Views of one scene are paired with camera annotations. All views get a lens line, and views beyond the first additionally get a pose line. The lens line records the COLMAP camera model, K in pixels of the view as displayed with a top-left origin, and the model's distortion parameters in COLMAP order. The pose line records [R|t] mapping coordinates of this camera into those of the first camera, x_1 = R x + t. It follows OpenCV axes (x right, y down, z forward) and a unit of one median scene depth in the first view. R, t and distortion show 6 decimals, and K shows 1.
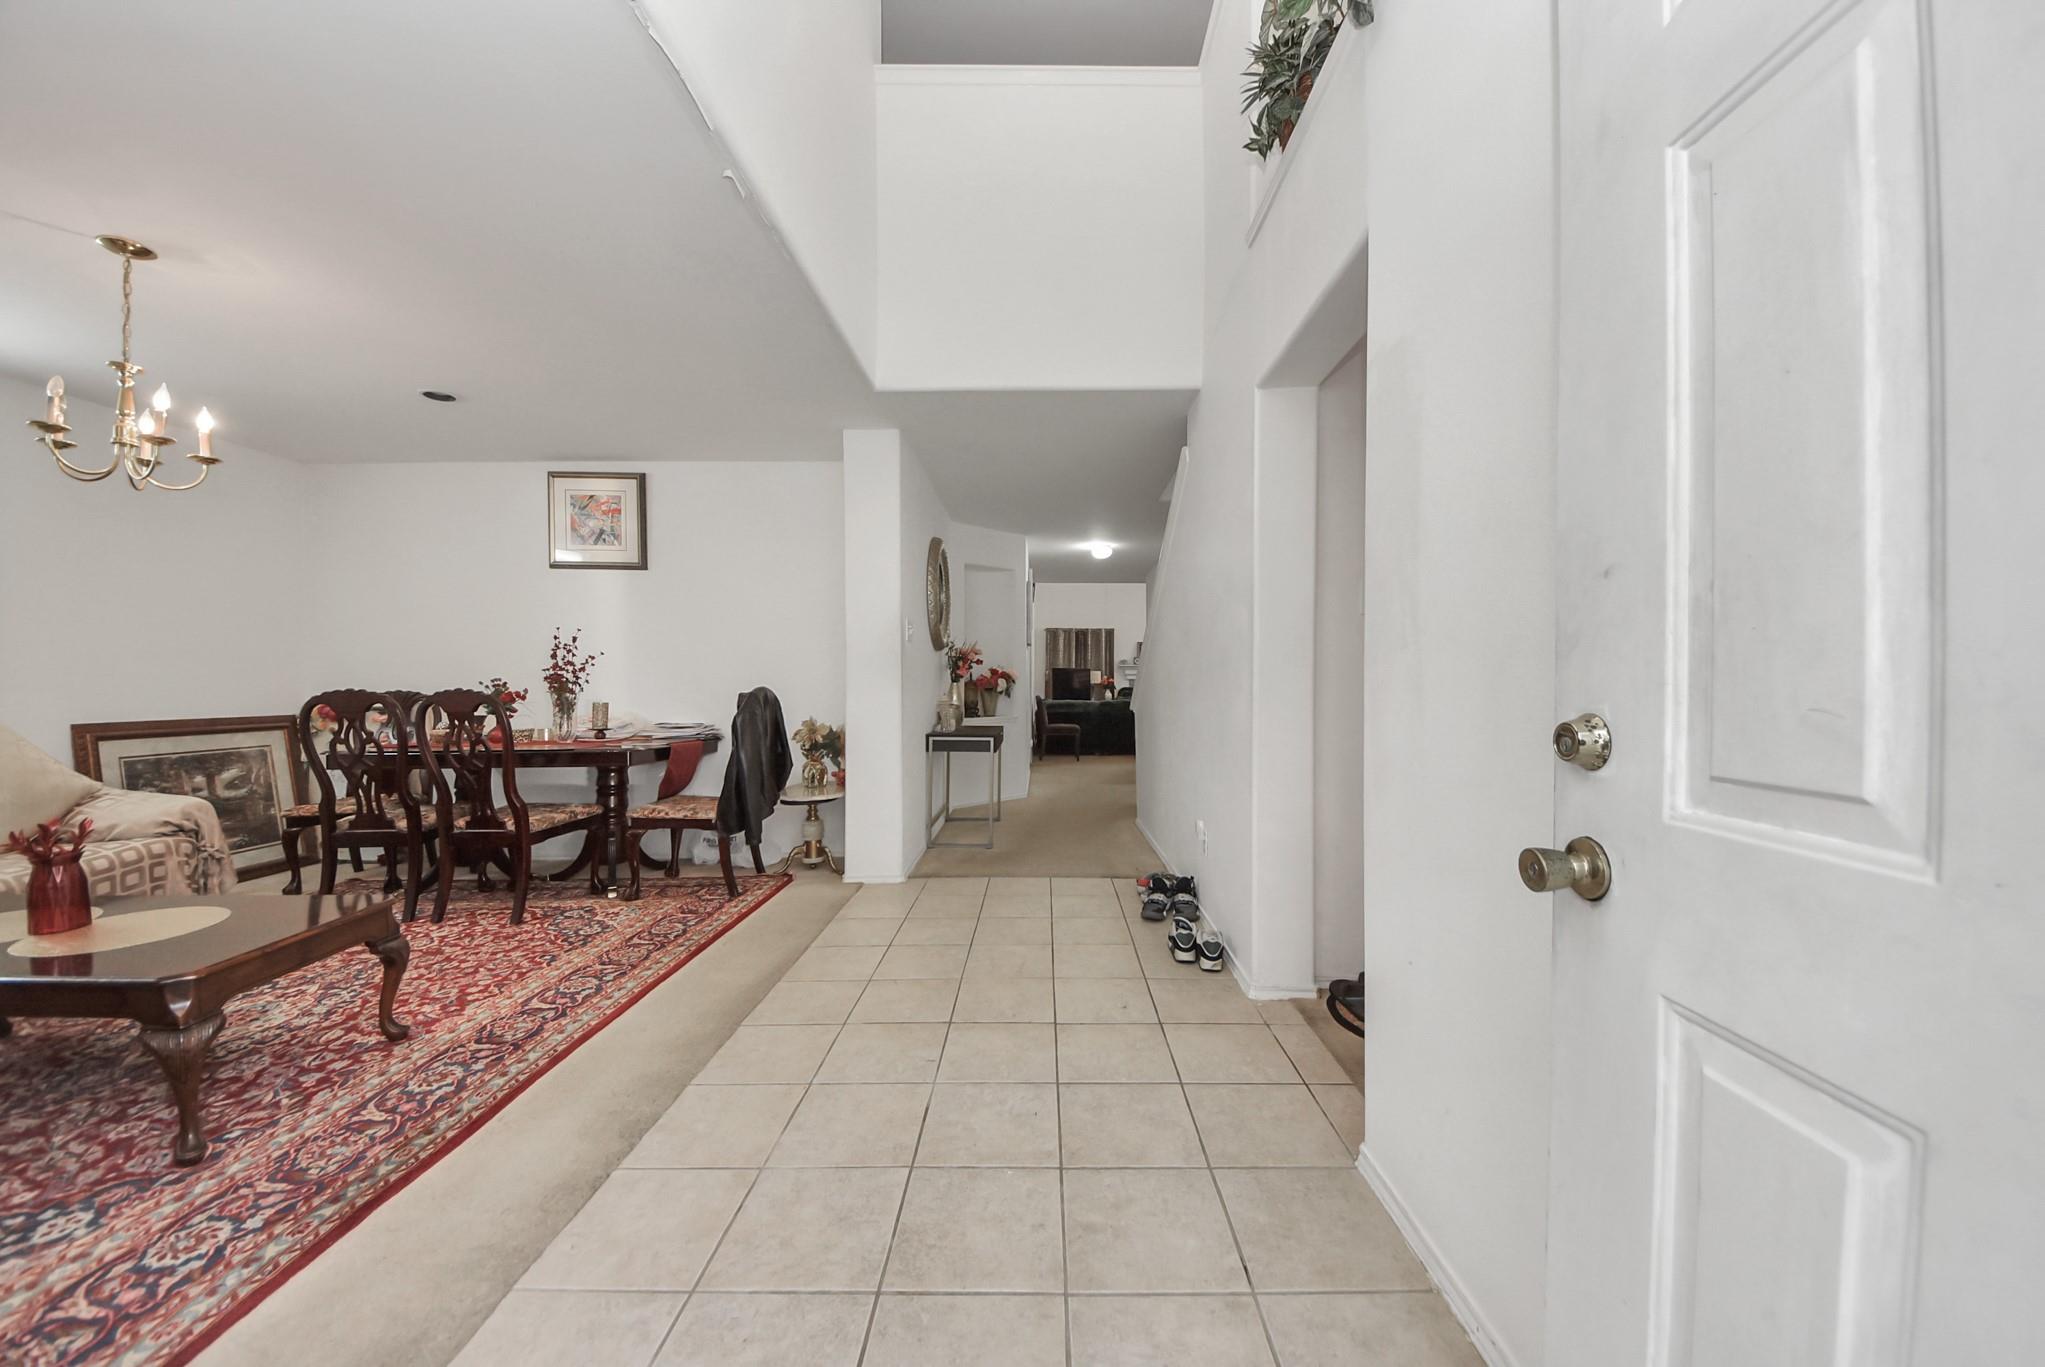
lens RADIAL K [[735.0, 0, 1057.6], [0, 735.0, 682.8], [0, 0, 1]] dist [-0.013552, -0.003196]
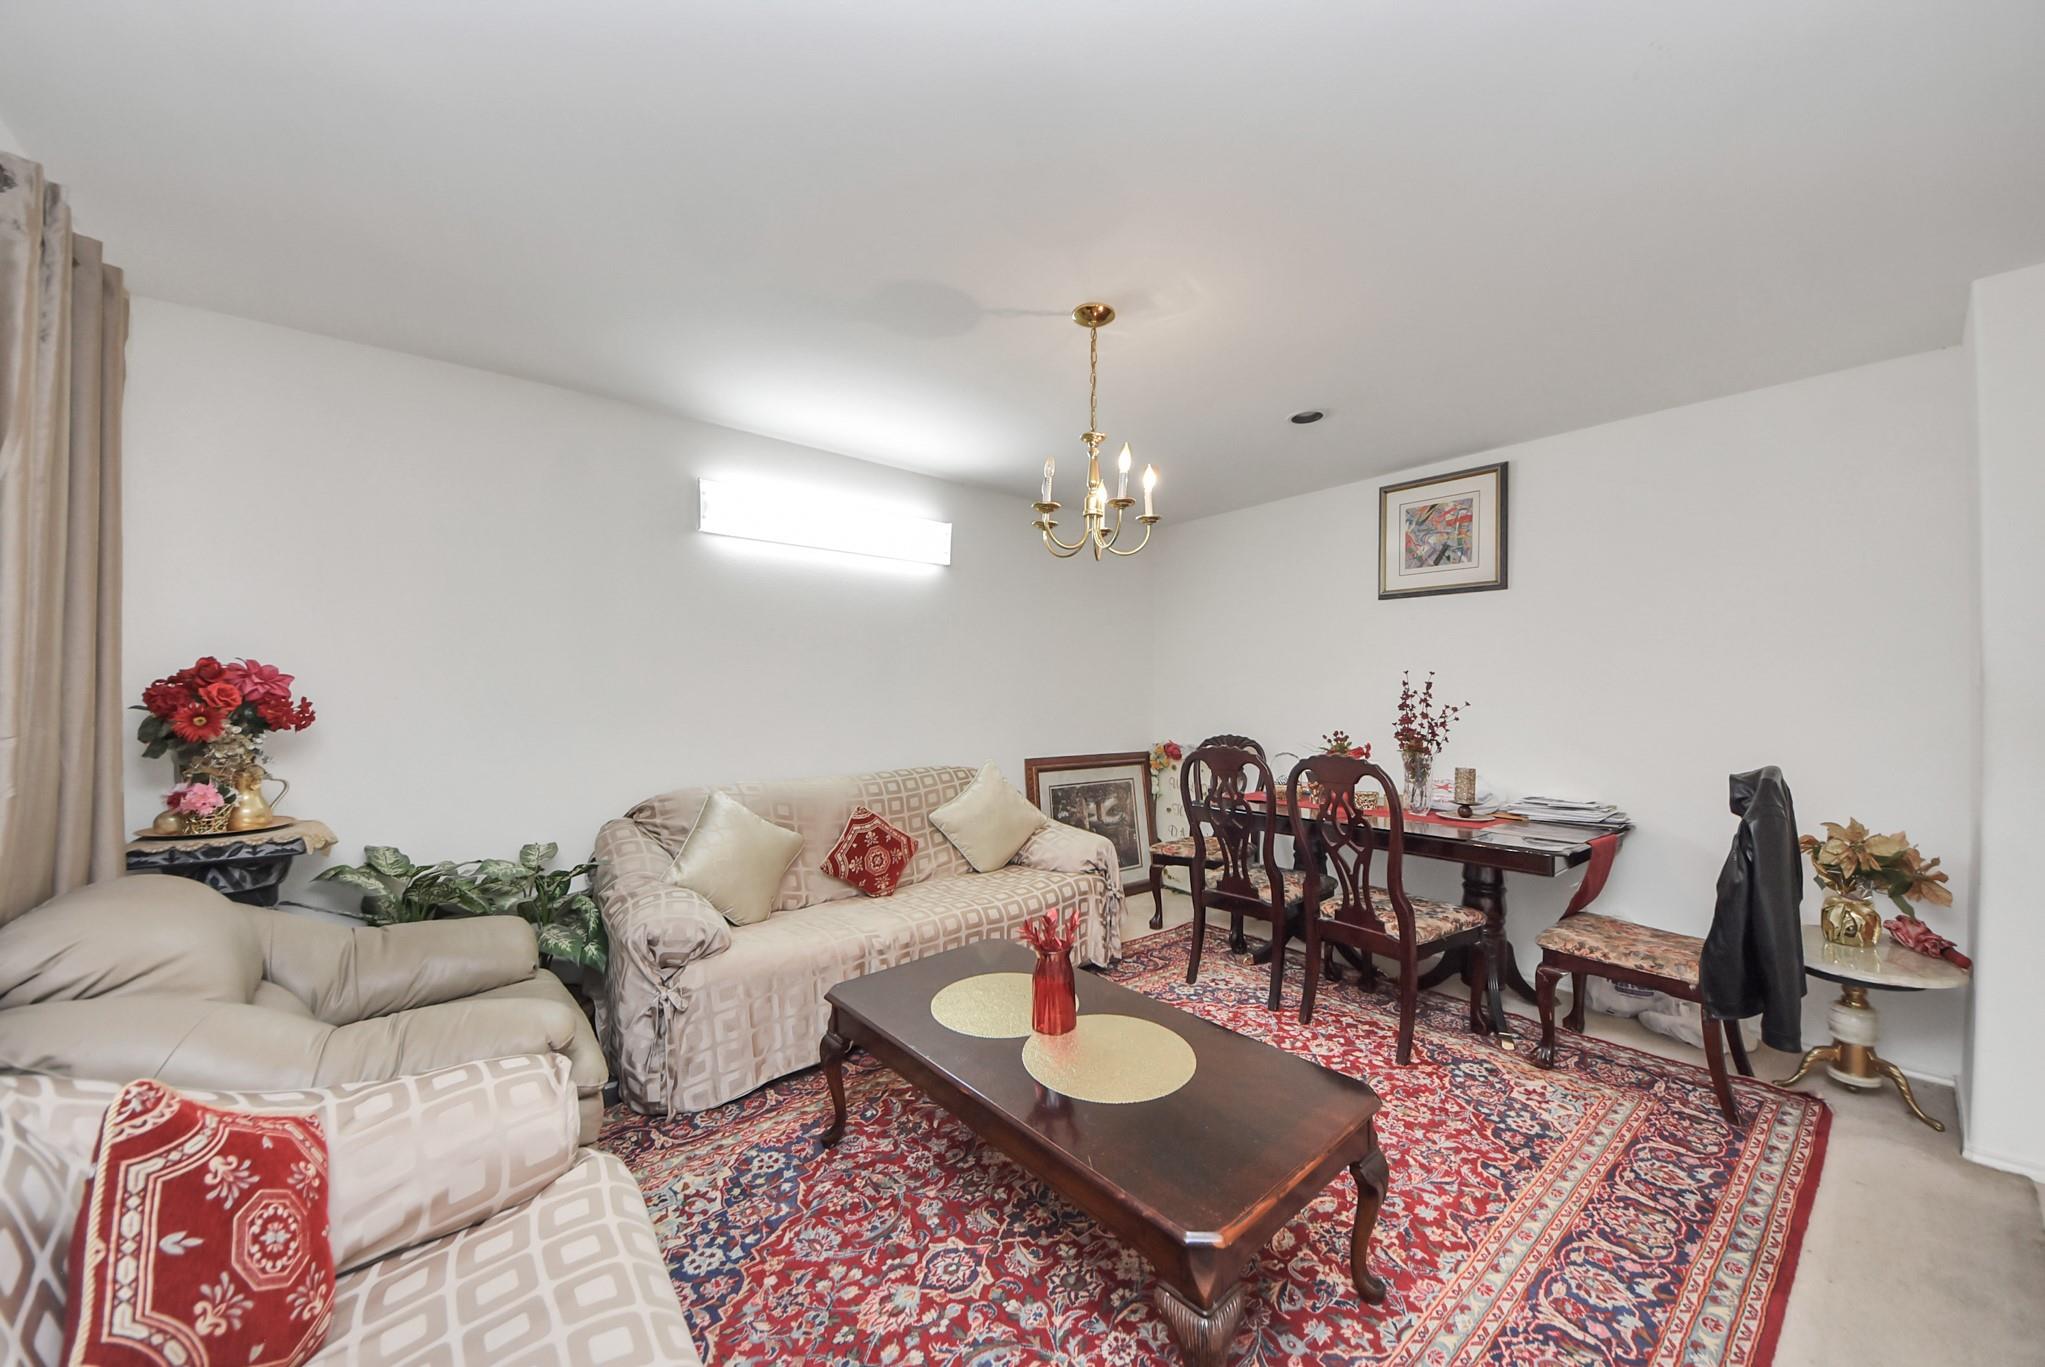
lens RADIAL K [[735.0, 0, 1021.3], [0, 735.0, 682.0], [0, 0, 1]] dist [-0.013552, -0.003196]
pose [[0.618136, -0.000877, -0.786071, -0.359764], [-0.014295, 0.999821, -0.012357, -0.055131], [0.785941, 0.018875, 0.618013, 0.181589]]
